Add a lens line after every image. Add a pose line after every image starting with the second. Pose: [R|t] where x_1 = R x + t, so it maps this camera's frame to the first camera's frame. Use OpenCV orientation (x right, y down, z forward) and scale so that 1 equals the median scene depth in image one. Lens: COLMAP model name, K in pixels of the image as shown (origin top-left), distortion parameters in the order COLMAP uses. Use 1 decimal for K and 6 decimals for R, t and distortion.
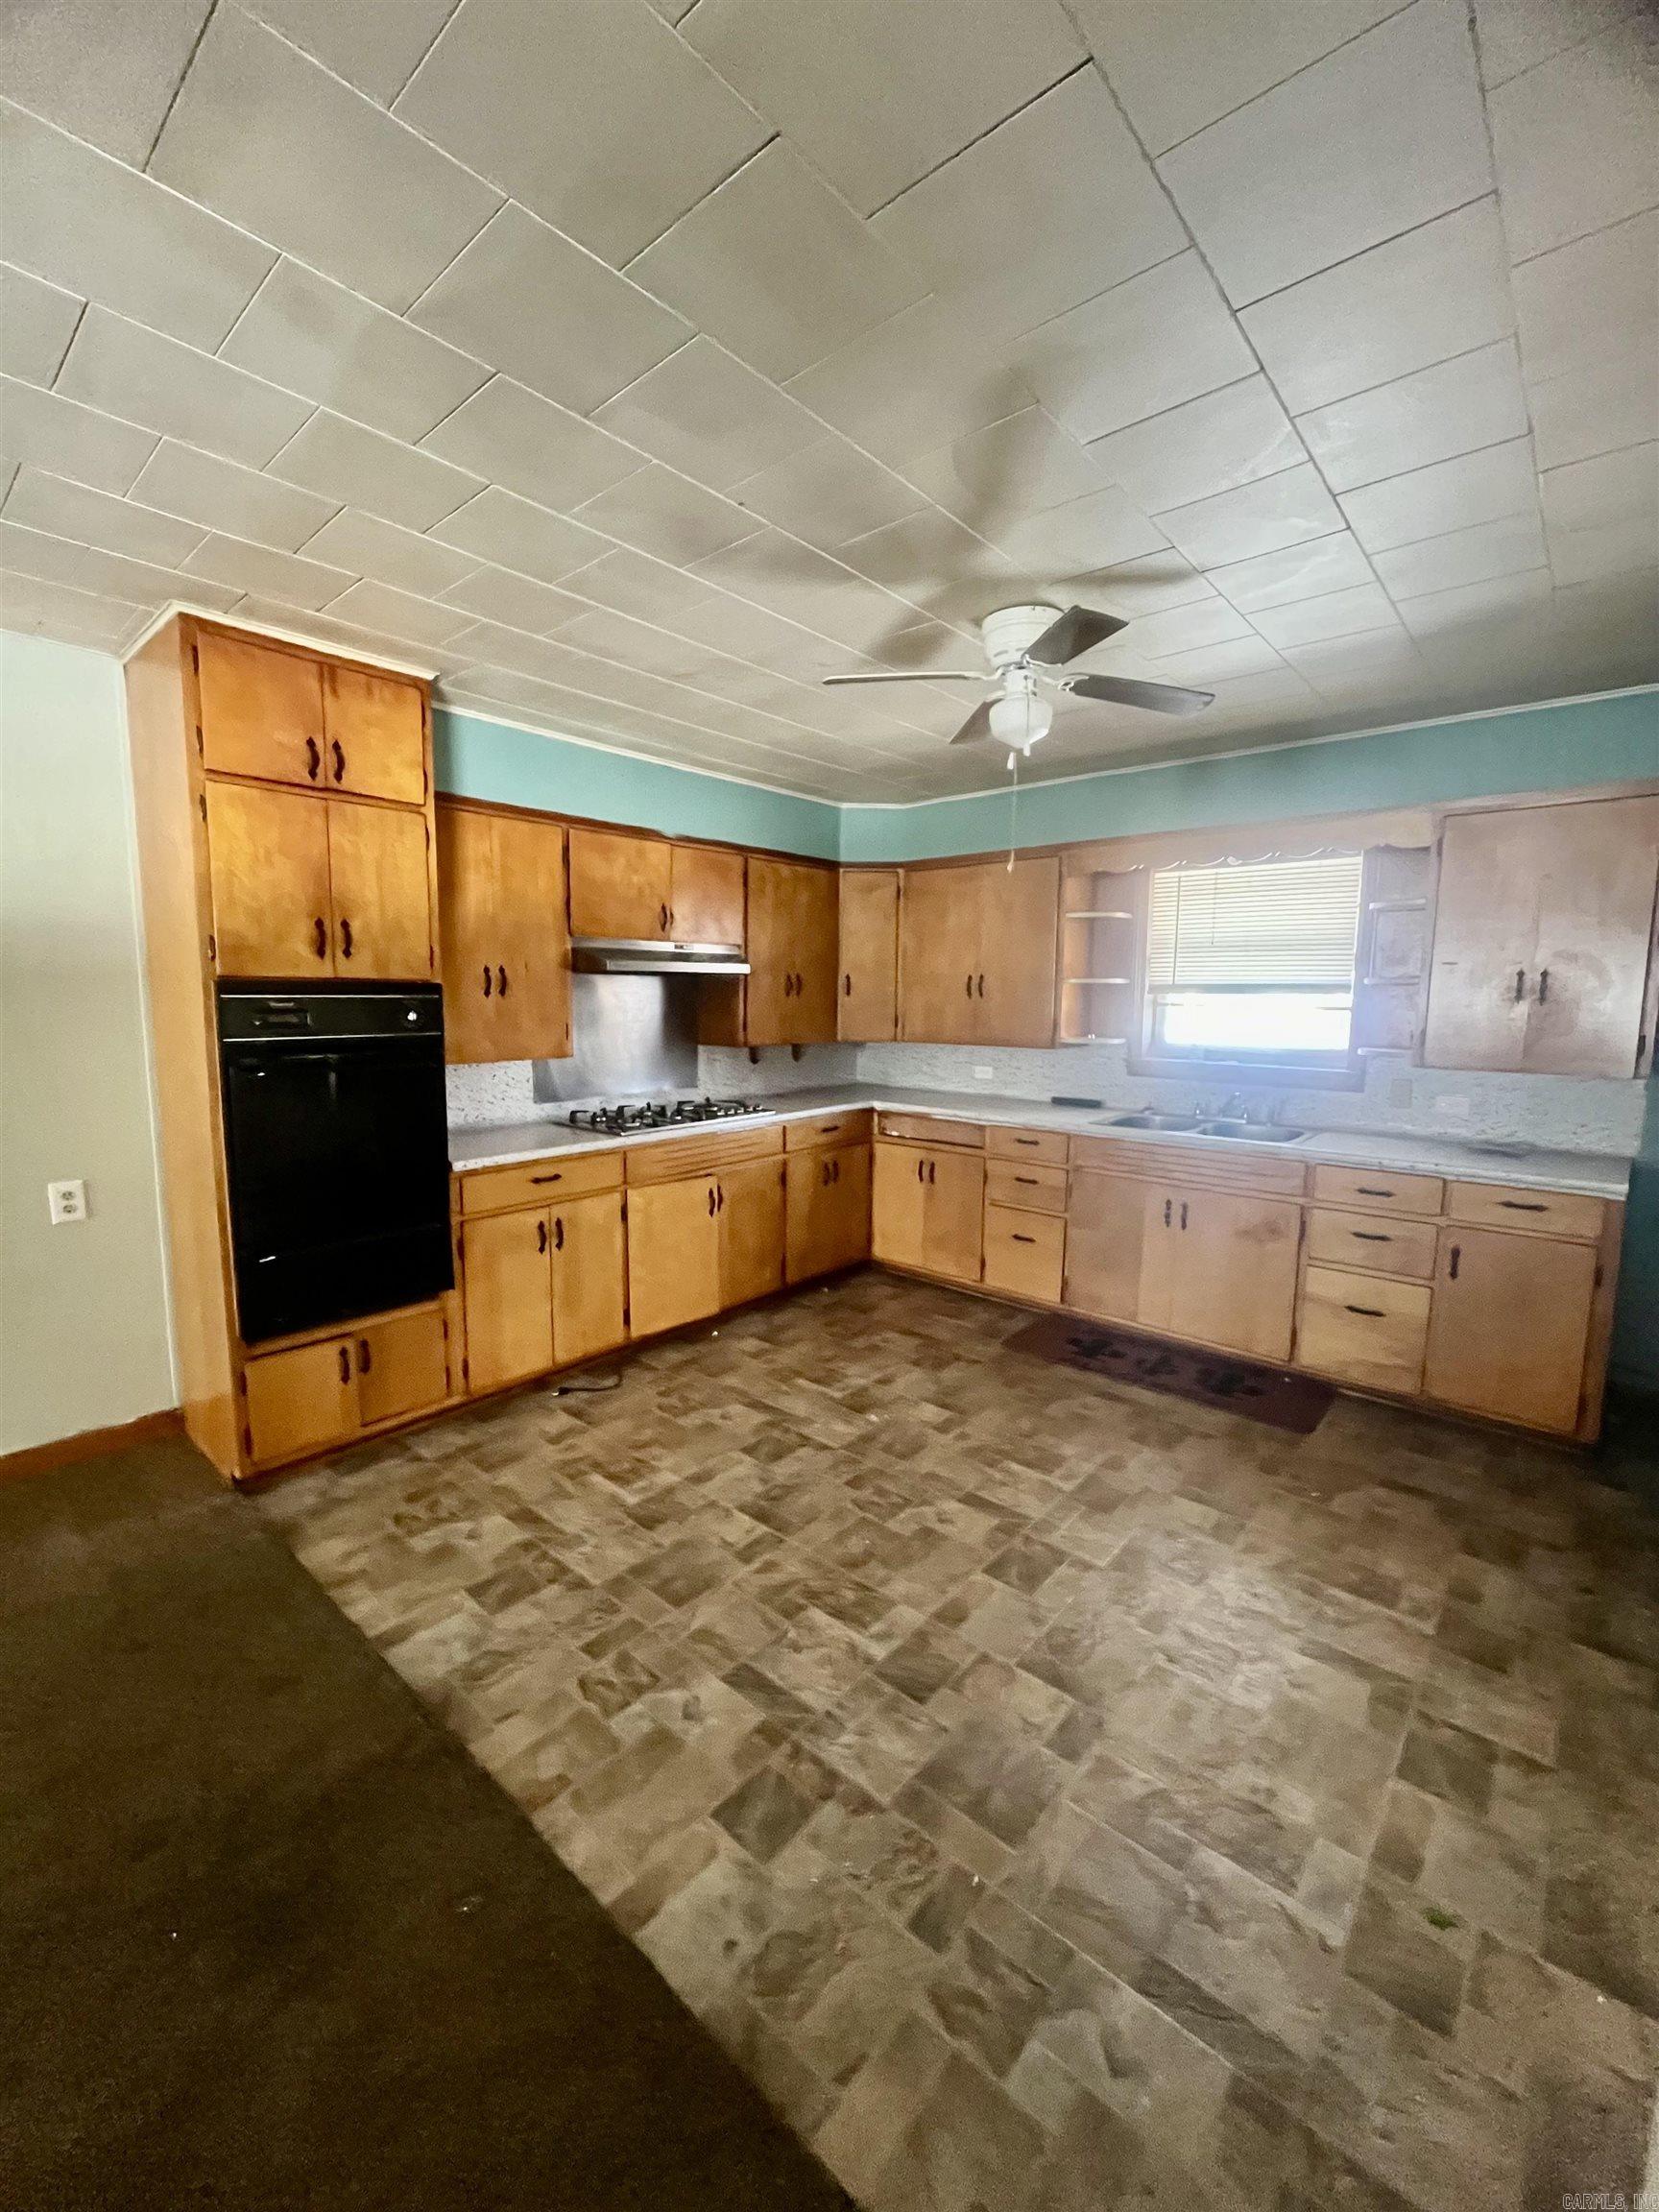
lens RADIAL K [[884.3, 0, 829.5], [0, 884.3, 1106.0], [0, 0, 1]] dist [-0.003012, -0.000224]
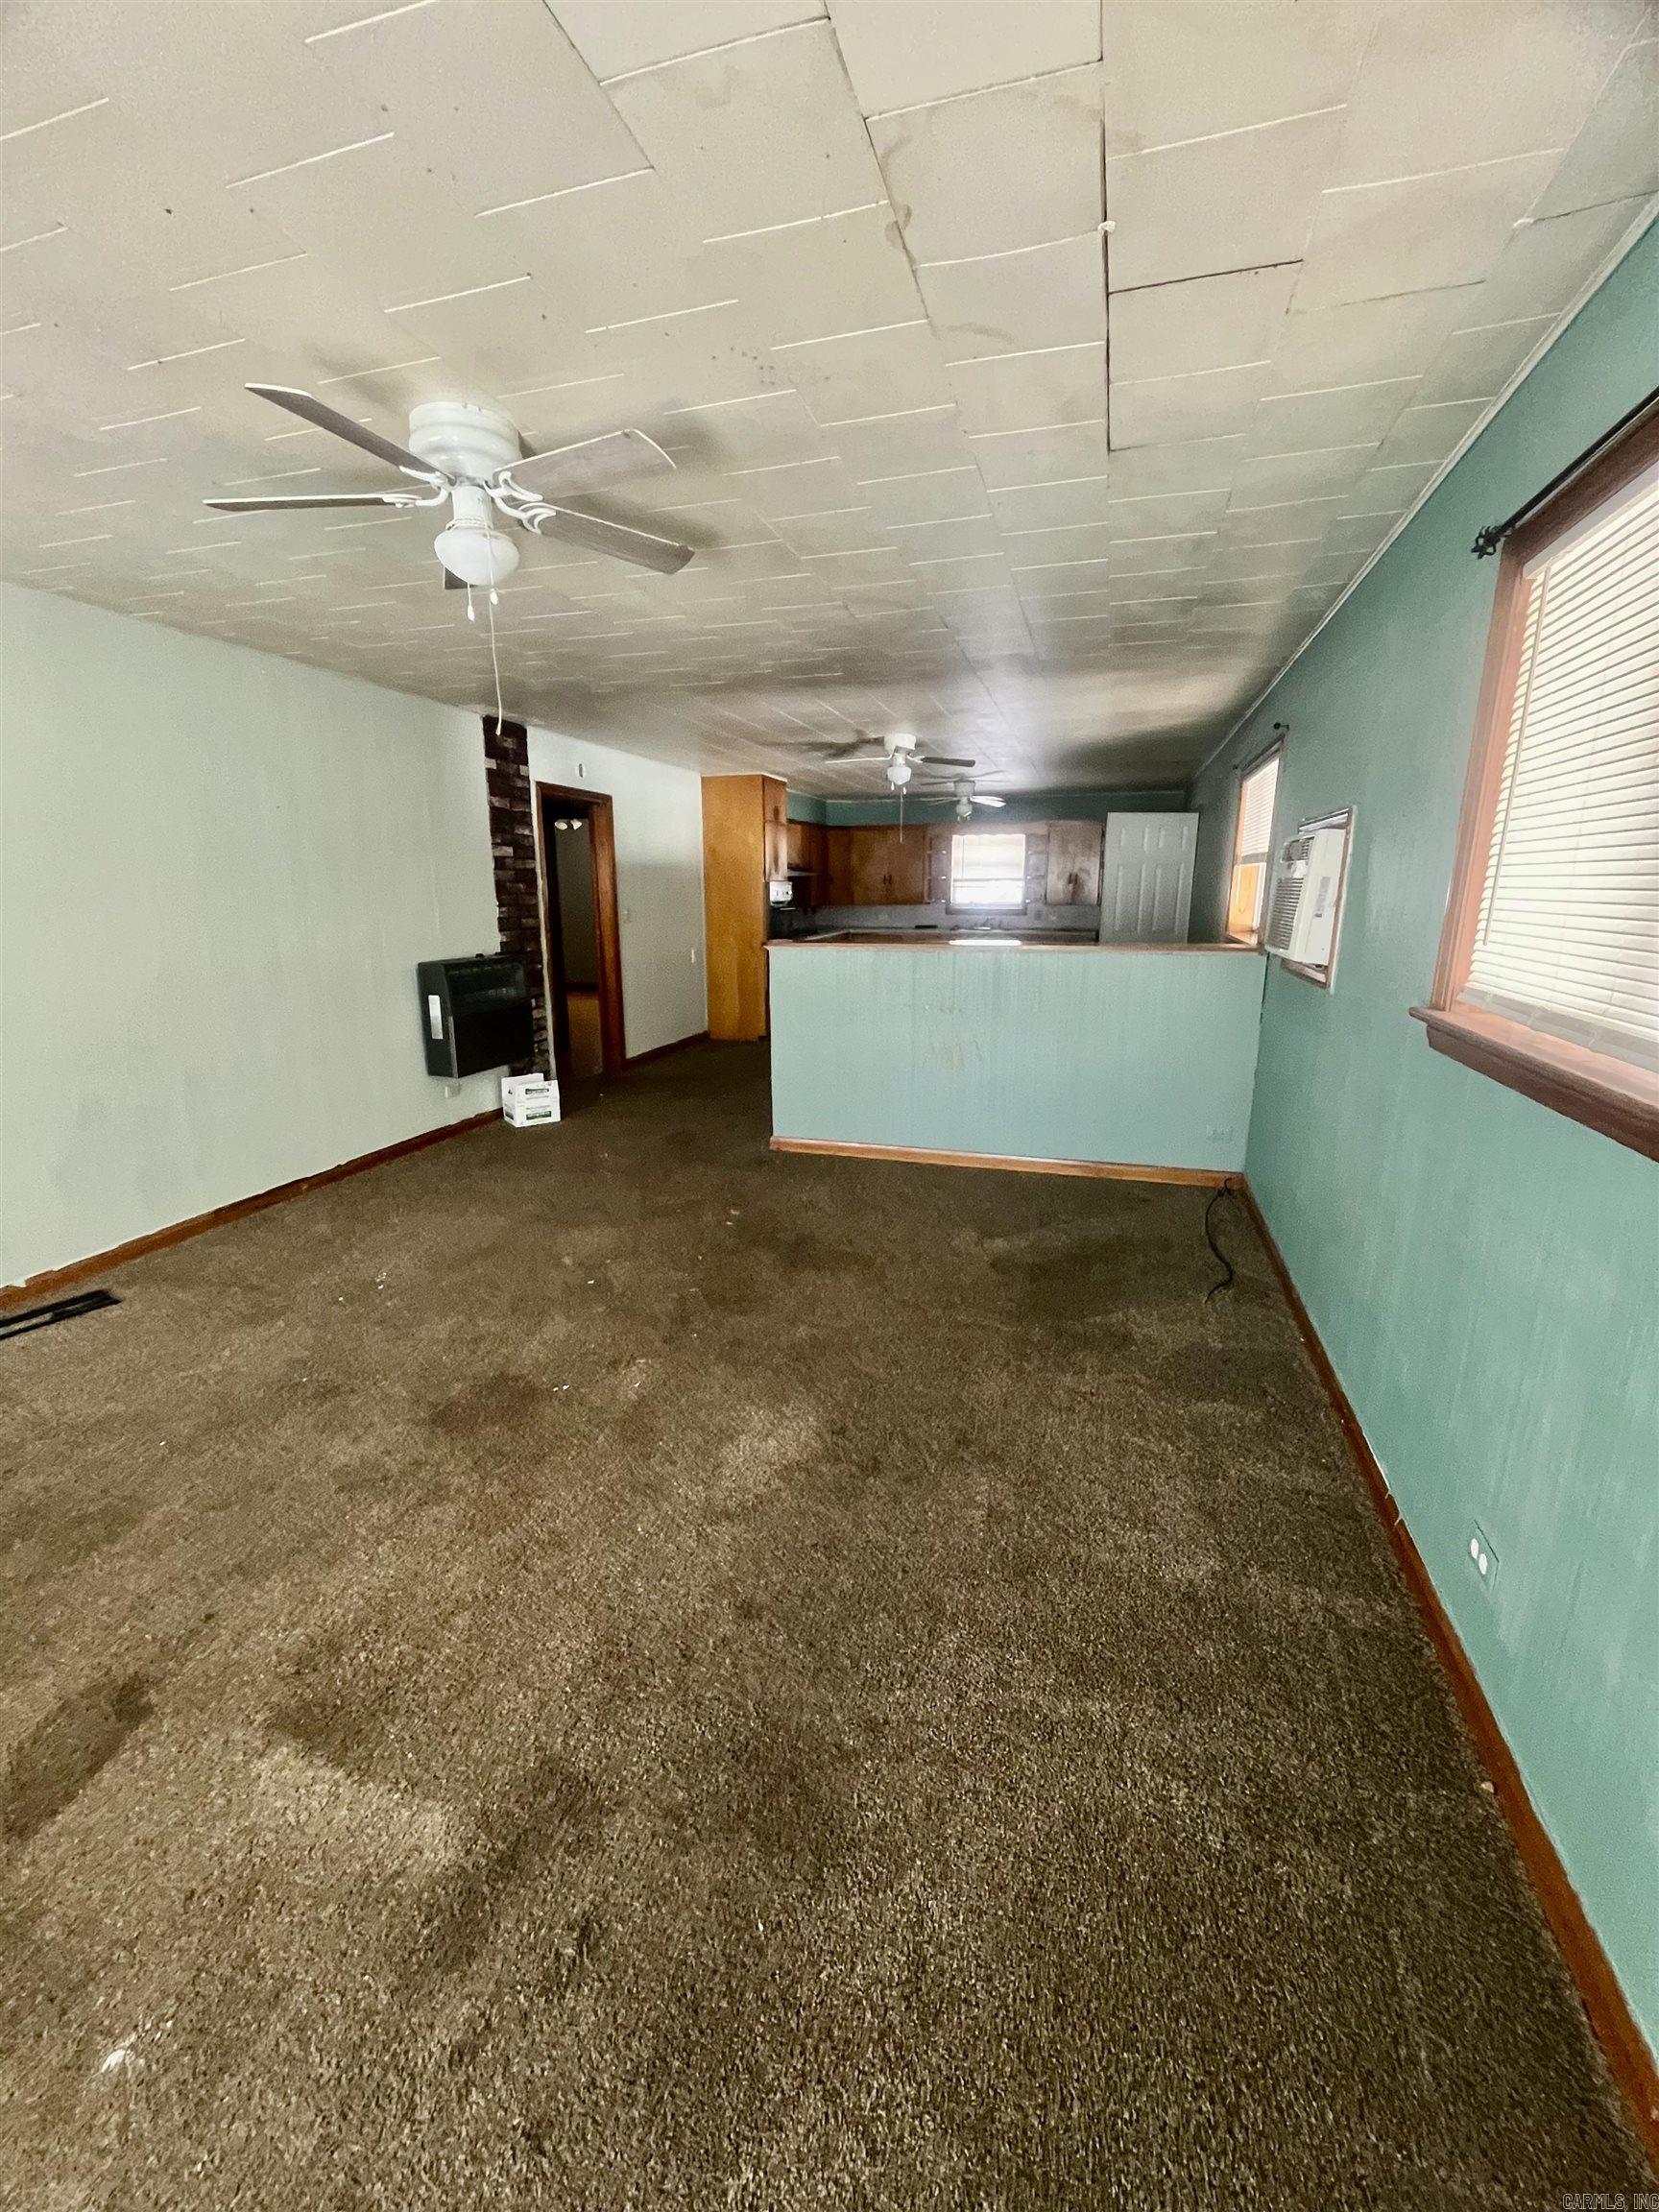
lens RADIAL K [[889.3, 0, 833.1], [0, 889.3, 1102.3], [0, 0, 1]] dist [-0.003556, -0.000019]
pose [[0.911936, -0.109305, 0.395505, -1.599917], [0.063238, 0.989790, 0.127735, 0.235173], [-0.405429, -0.091475, 0.909538, -1.946314]]
